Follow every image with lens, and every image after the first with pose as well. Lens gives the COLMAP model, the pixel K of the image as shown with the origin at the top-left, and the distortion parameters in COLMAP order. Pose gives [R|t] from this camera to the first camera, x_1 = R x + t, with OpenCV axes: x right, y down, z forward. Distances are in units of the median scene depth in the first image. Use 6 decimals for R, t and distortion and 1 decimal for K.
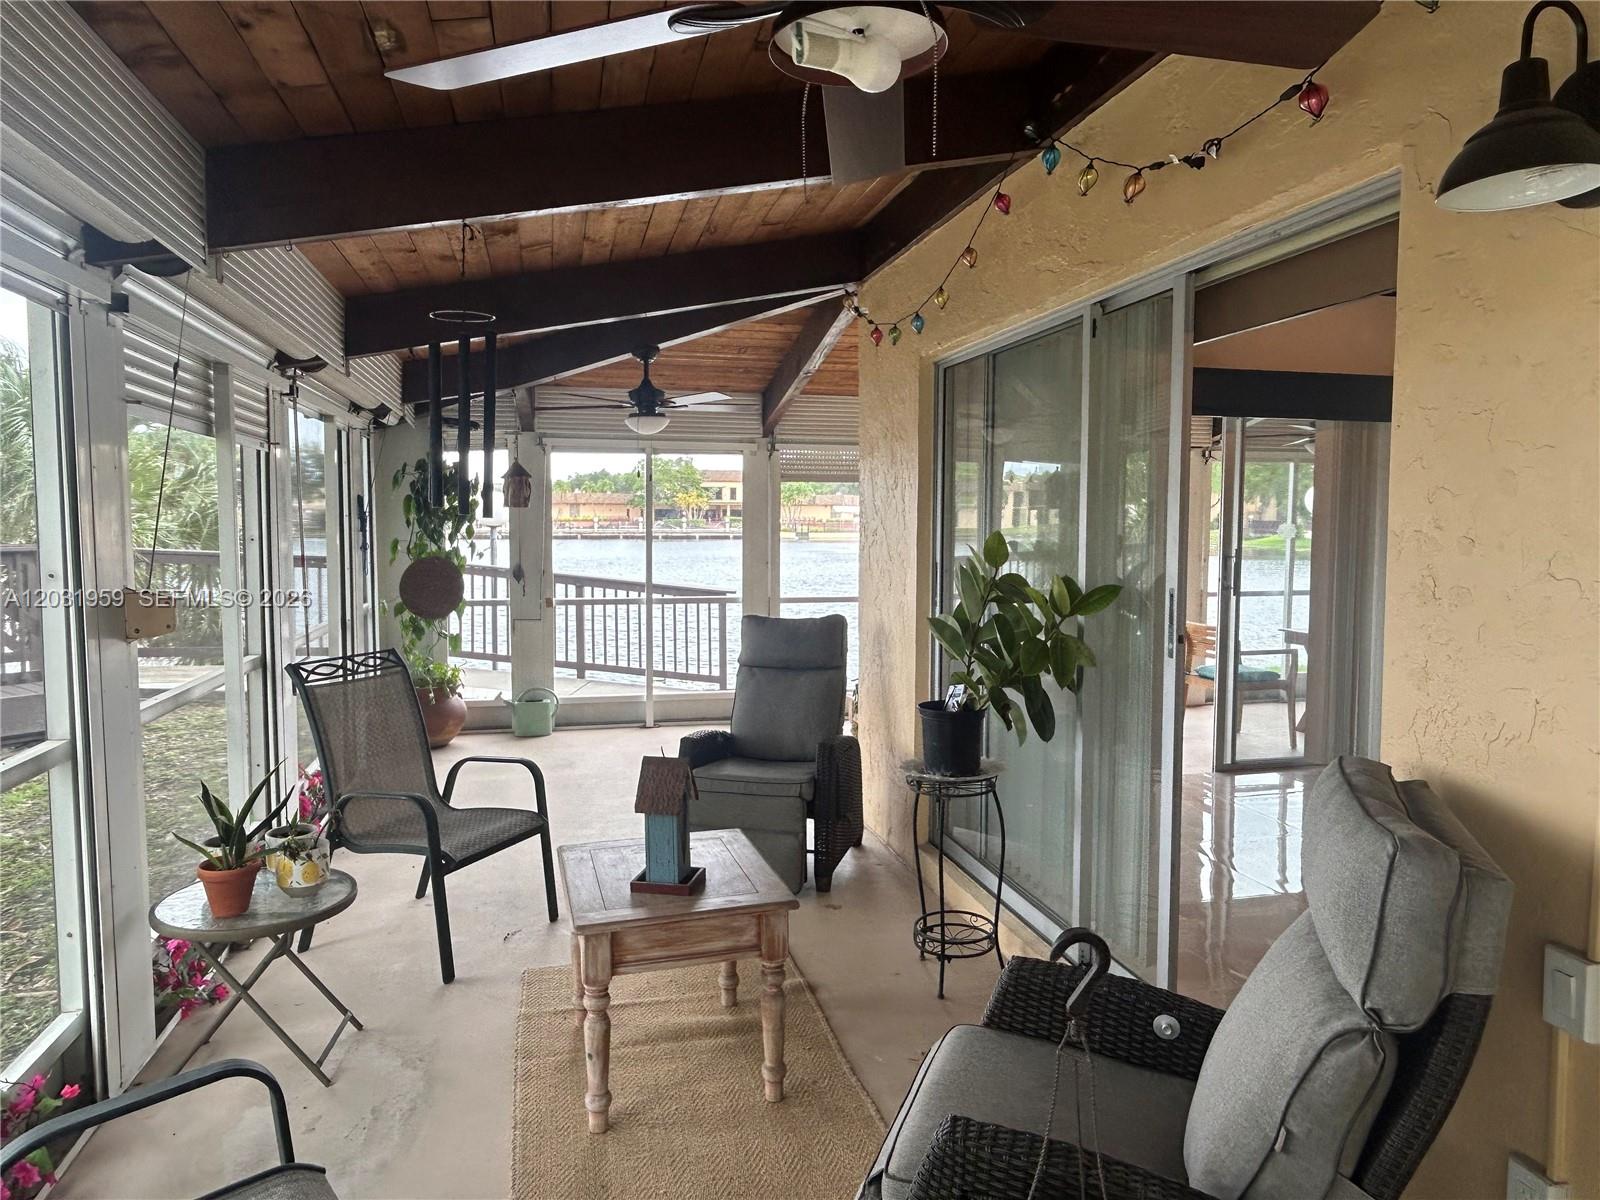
lens RADIAL K [[1018.5, 0, 796.2], [0, 1018.5, 593.0], [0, 0, 1]] dist [-0.003664, -0.001241]
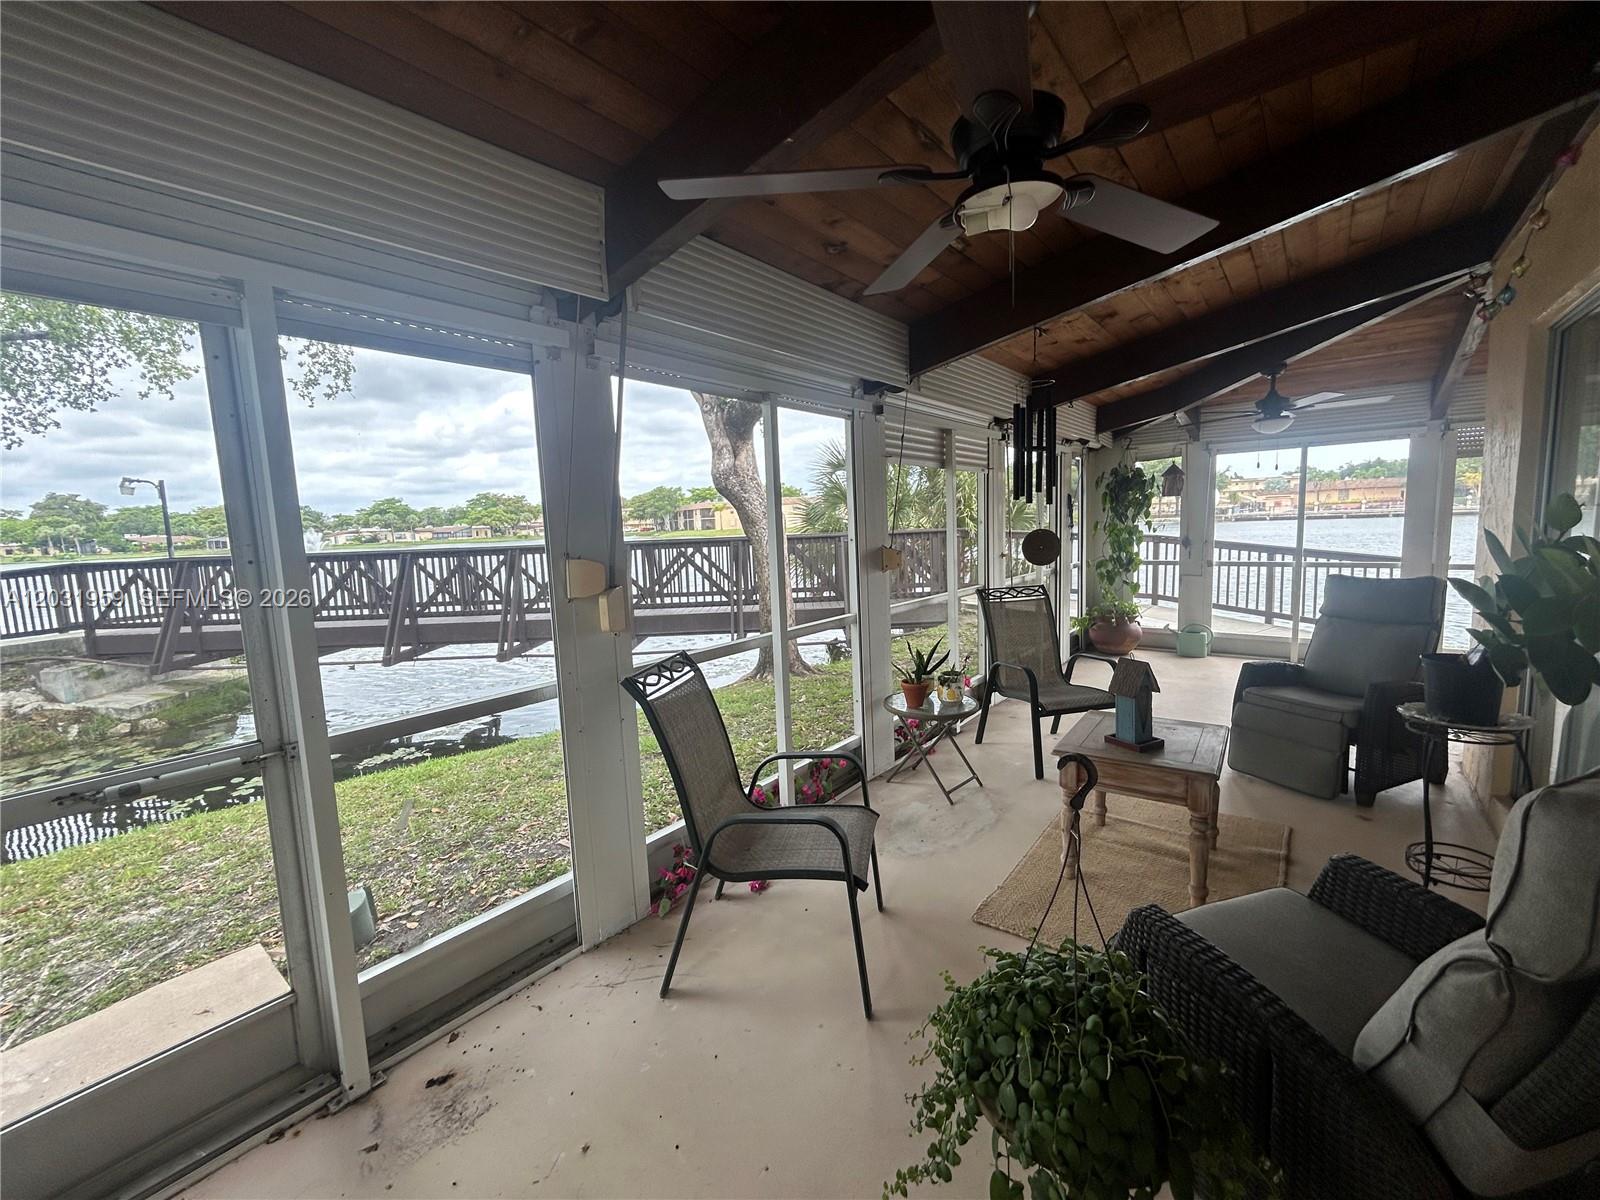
lens RADIAL K [[651.9, 0, 803.4], [0, 651.9, 602.4], [0, 0, 1]] dist [-0.002782, 0.000829]
pose [[0.616914, 0.069433, -0.783962, 0.152410], [-0.016499, 0.997023, 0.075319, 0.006075], [0.786858, -0.033530, 0.616223, 0.012992]]
